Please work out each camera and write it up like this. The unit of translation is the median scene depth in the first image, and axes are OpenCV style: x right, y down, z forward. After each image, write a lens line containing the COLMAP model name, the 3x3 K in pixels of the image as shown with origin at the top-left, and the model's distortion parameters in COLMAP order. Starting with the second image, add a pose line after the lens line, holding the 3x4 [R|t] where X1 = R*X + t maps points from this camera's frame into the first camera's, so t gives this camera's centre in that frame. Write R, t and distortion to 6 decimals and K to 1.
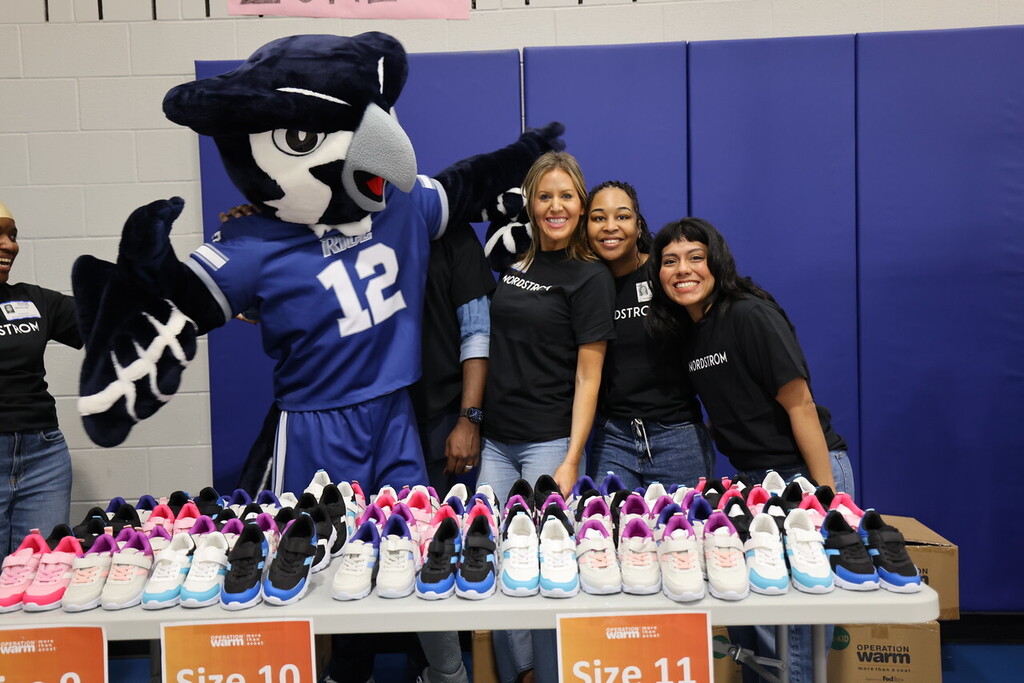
lens RADIAL K [[932.2, 0, 512.0], [0, 932.2, 341.5], [0, 0, 1]] dist [0.013235, 0.090636]
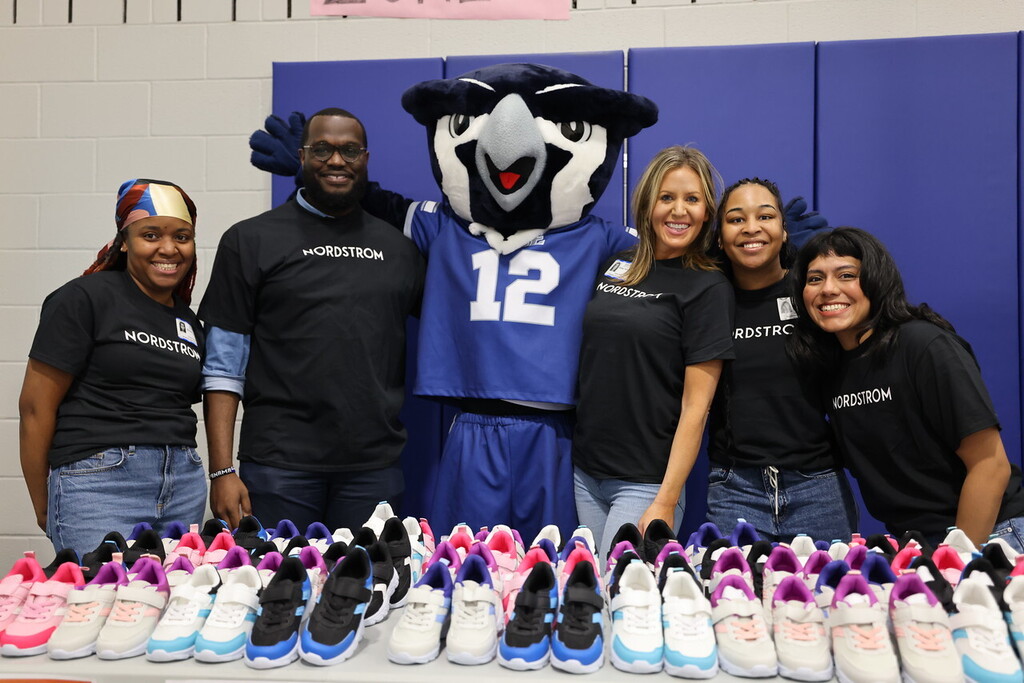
lens RADIAL K [[932.2, 0, 512.0], [0, 932.2, 341.5], [0, 0, 1]] dist [0.013235, 0.090636]
pose [[0.996436, 0.031299, -0.078326, -0.038522], [-0.036724, 0.996954, -0.068807, 0.061420], [0.075934, 0.071439, 0.994550, 0.219825]]
